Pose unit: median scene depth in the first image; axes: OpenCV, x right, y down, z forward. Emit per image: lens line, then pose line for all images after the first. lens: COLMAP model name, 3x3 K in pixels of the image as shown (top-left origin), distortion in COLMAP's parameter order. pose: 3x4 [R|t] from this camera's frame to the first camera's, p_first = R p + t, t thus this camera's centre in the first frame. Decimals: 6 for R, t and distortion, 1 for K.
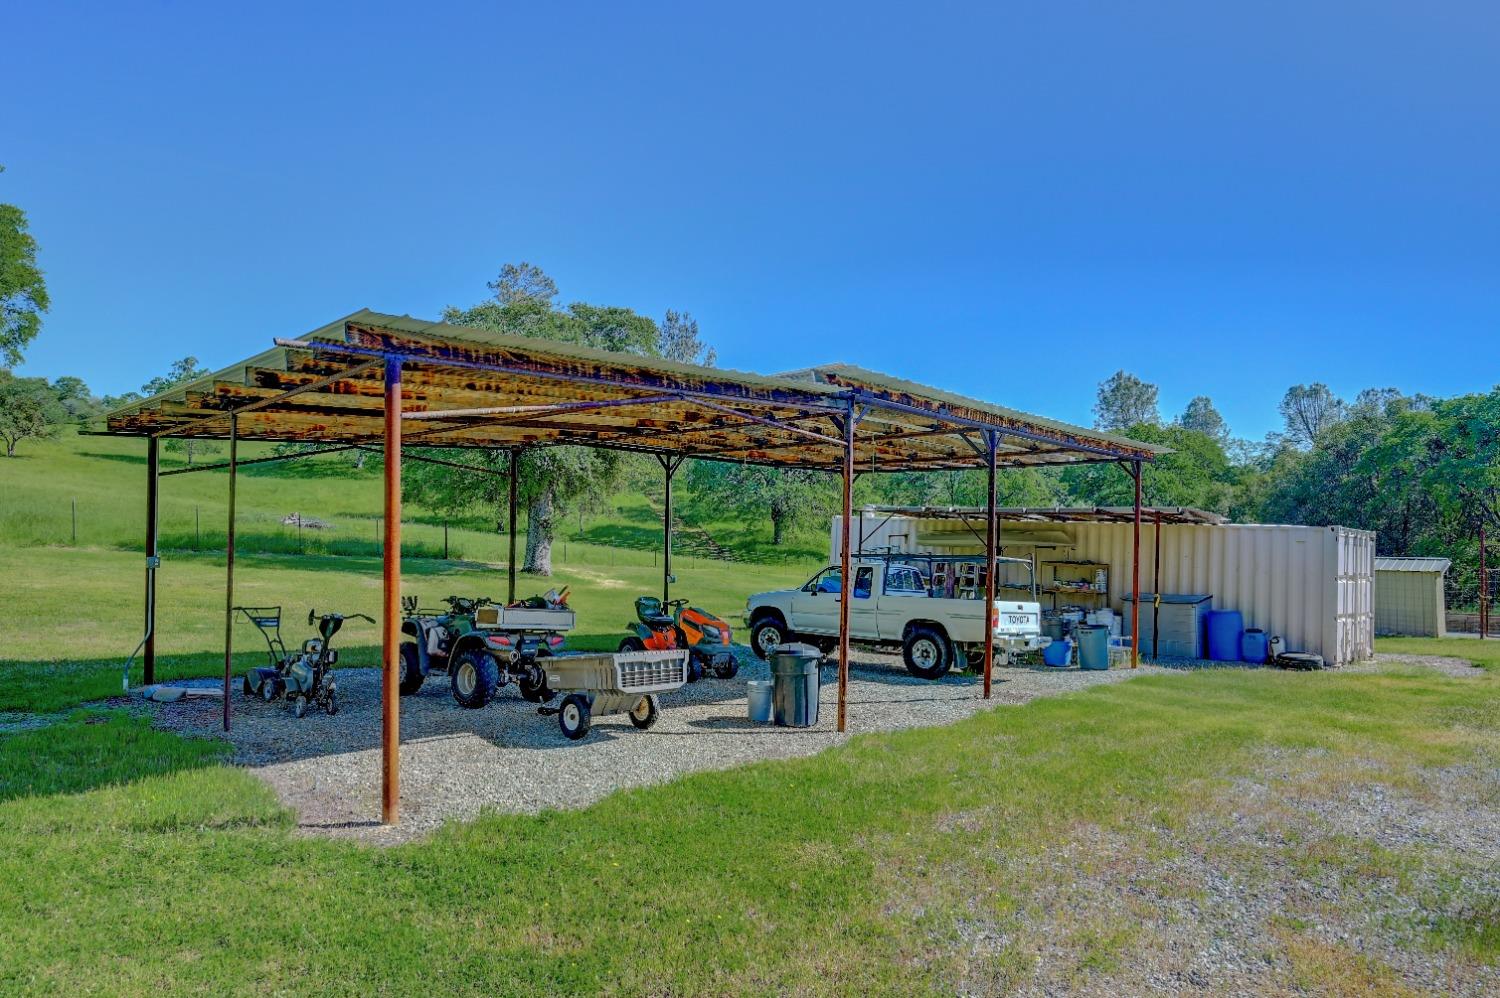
lens RADIAL K [[874.6, 0, 750.7], [0, 874.6, 501.9], [0, 0, 1]] dist [0.000229, -0.000117]
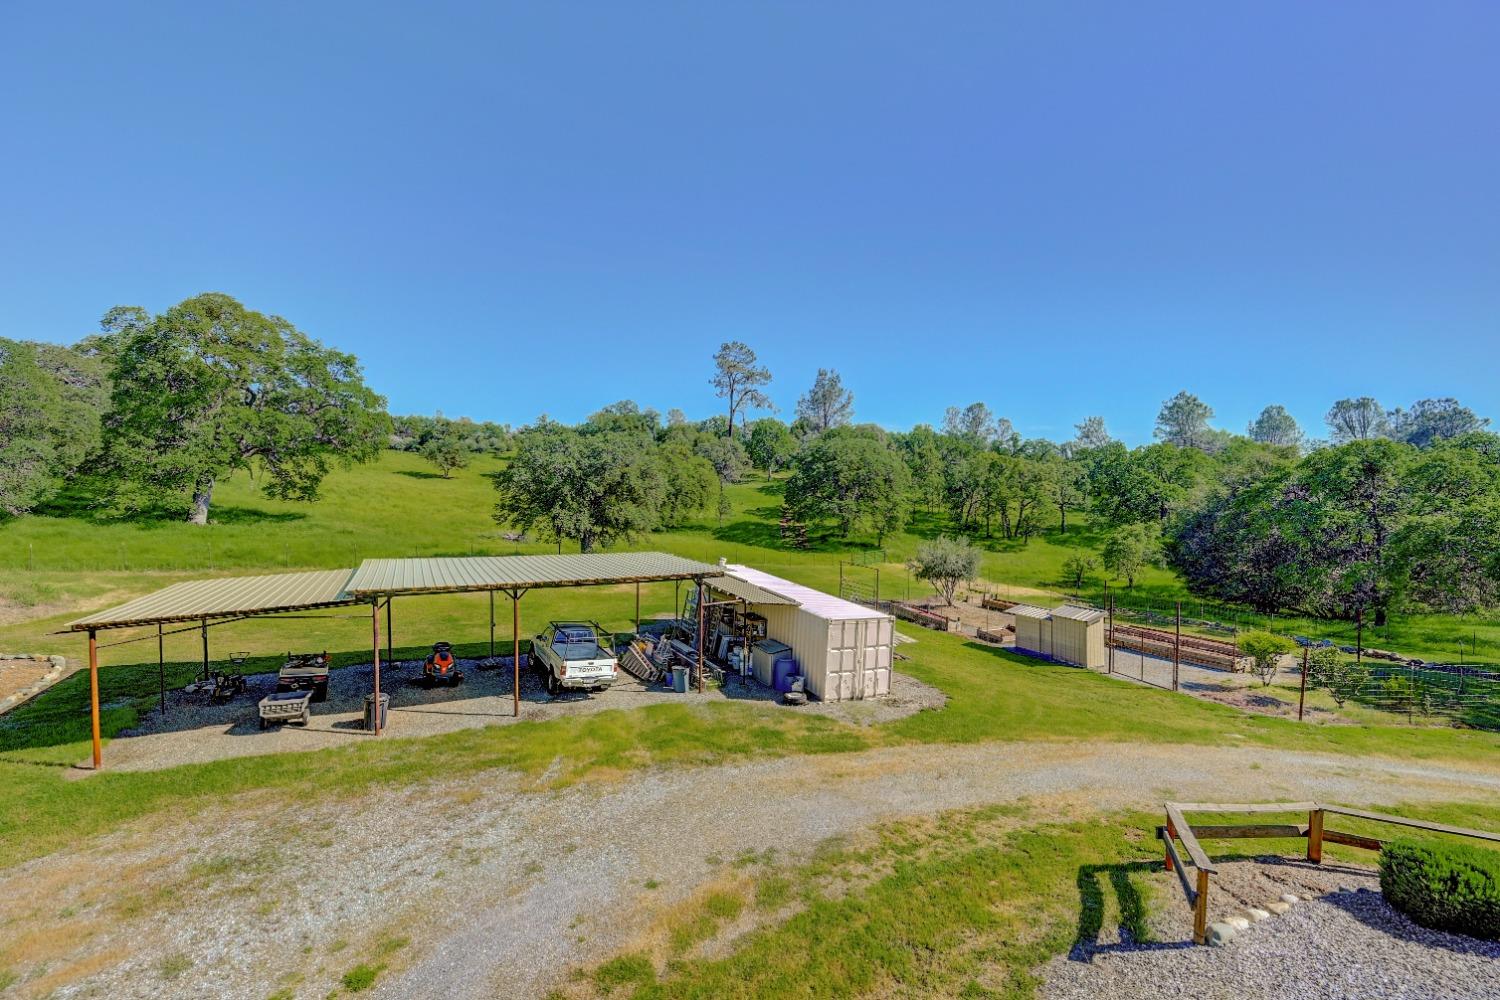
lens RADIAL K [[598.3, 0, 749.4], [0, 598.3, 496.3], [0, 0, 1]] dist [-0.001481, -0.000048]
pose [[0.948262, 0.002086, -0.317483, 0.125466], [0.007496, 0.999553, 0.028958, -0.033241], [0.317401, -0.029839, 0.947822, -0.013068]]
